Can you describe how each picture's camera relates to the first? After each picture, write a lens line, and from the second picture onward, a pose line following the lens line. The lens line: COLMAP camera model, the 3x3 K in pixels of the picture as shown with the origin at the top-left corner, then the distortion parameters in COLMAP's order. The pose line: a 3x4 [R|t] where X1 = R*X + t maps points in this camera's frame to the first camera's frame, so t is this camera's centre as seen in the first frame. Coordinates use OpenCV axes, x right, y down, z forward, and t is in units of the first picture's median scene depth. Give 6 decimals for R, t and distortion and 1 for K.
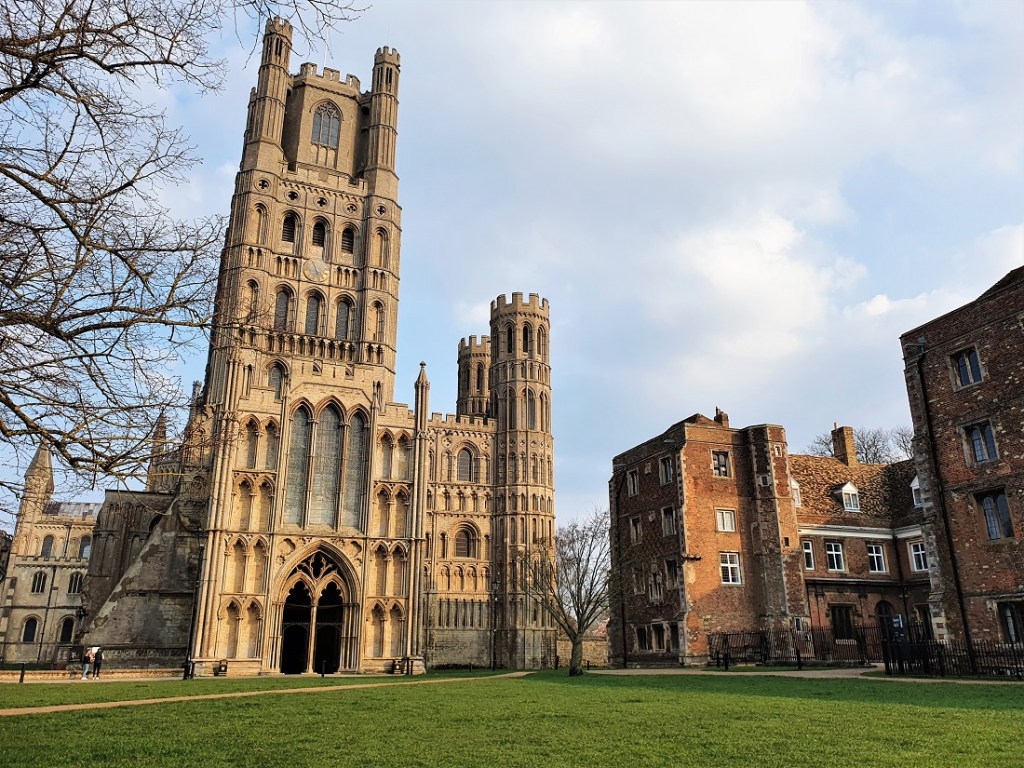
lens RADIAL K [[808.5, 0, 521.2], [0, 808.5, 384.2], [0, 0, 1]] dist [0.029107, -0.006743]
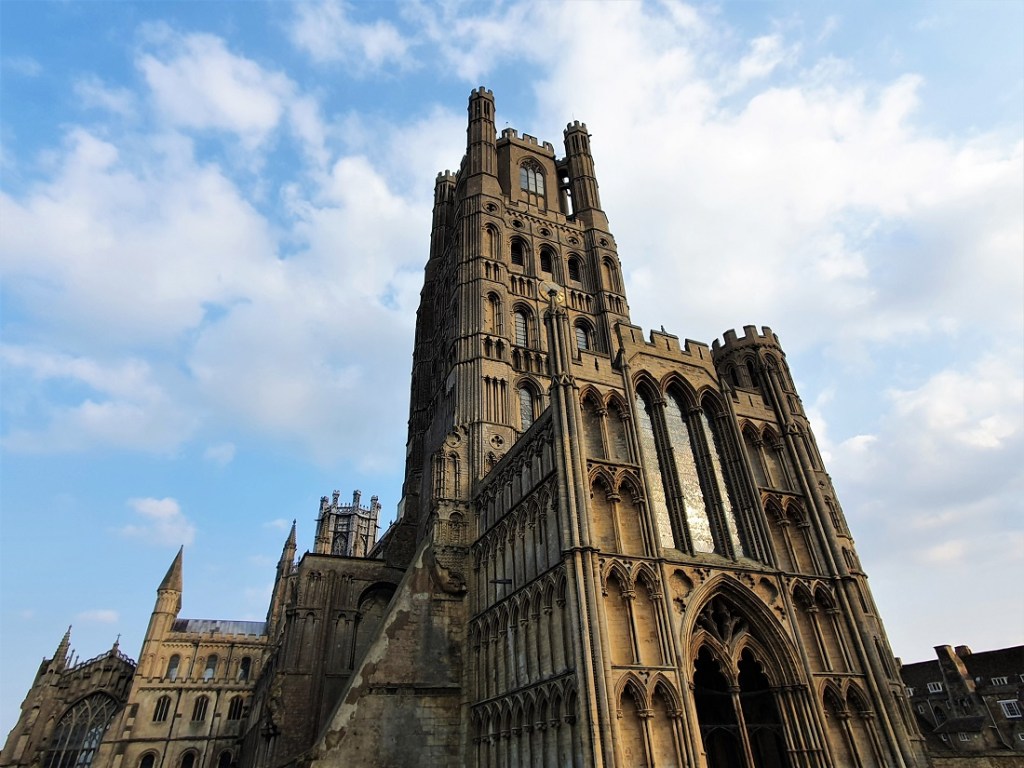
lens RADIAL K [[589.5, 0, 506.7], [0, 589.5, 375.9], [0, 0, 1]] dist [0.008128, 0.004507]
pose [[0.999433, -0.031478, 0.011968, -0.322969], [0.033560, 0.960482, -0.276311, 0.130581], [-0.002798, 0.276556, 0.960994, 0.413938]]
